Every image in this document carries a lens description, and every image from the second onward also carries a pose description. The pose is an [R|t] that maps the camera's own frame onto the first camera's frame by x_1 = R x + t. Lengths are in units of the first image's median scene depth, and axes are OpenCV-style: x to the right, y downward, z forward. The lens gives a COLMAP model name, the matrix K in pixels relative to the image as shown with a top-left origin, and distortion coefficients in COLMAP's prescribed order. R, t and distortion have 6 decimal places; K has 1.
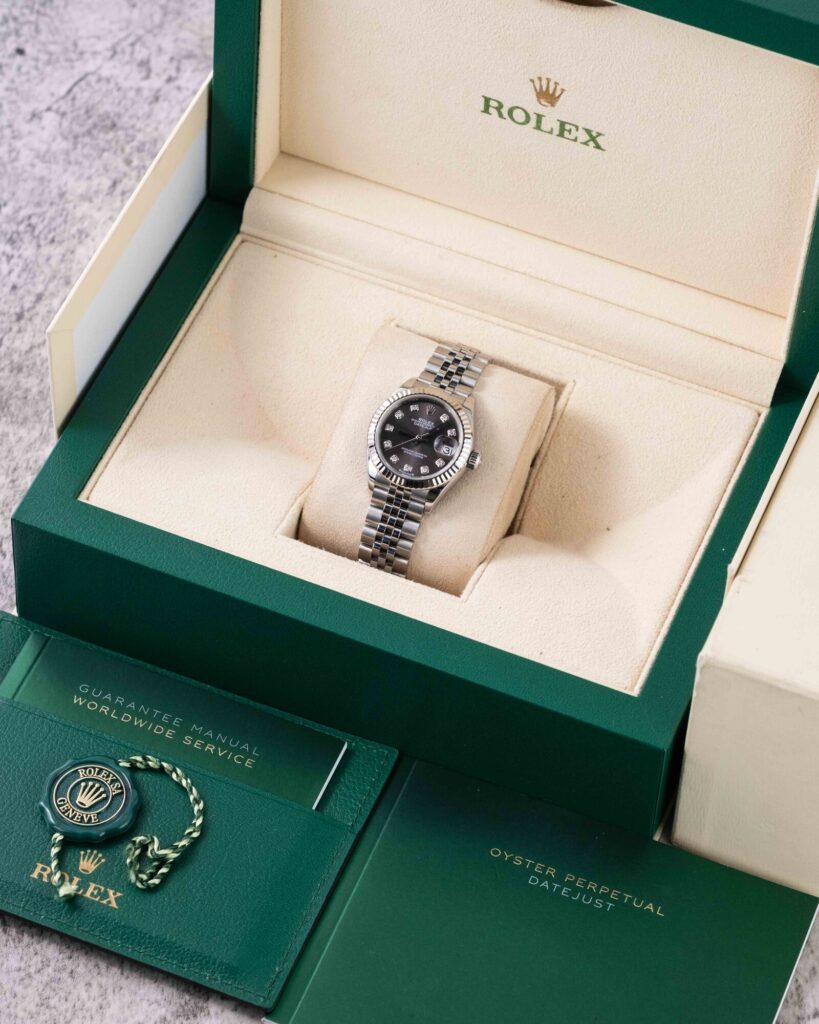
lens RADIAL K [[4272.2, 0, 406.3], [0, 4272.2, 468.5], [0, 0, 1]] dist [0.294893, 1.137869]
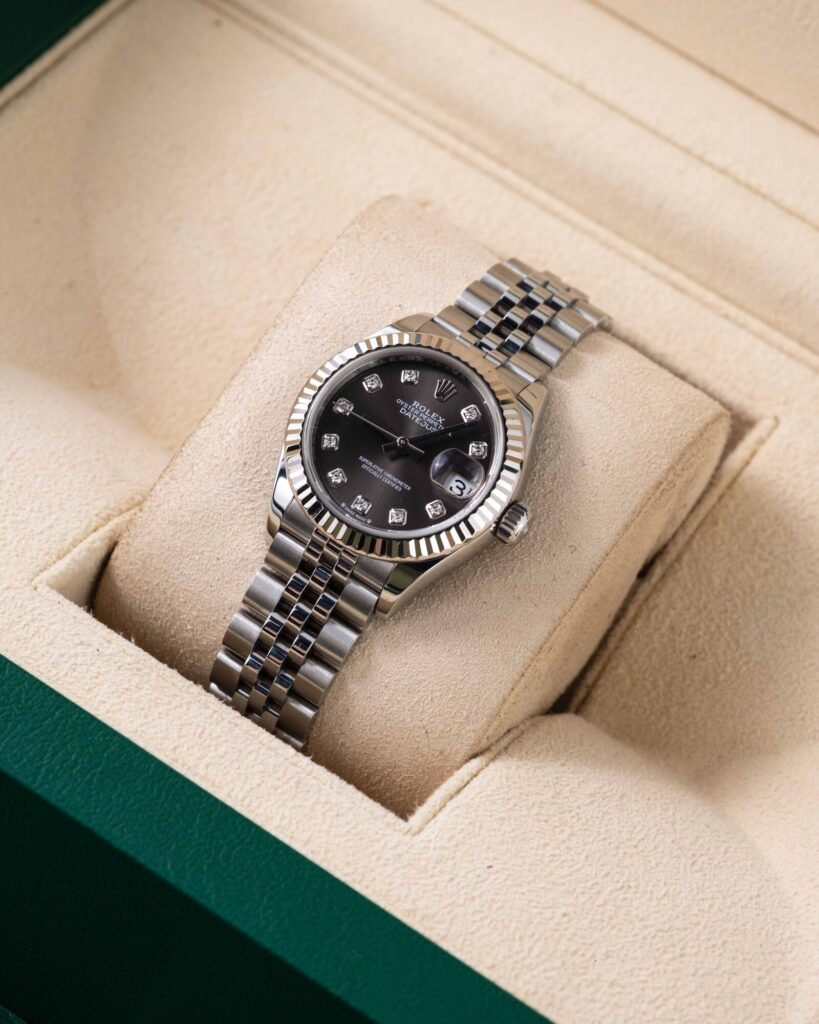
lens RADIAL K [[4272.2, 0, 406.3], [0, 4272.2, 468.5], [0, 0, 1]] dist [0.294893, 1.137869]
pose [[0.971561, 0.231695, -0.048854, 0.025183], [-0.233780, 0.971365, -0.042385, 0.013722], [0.037635, 0.052600, 0.997906, 0.558346]]
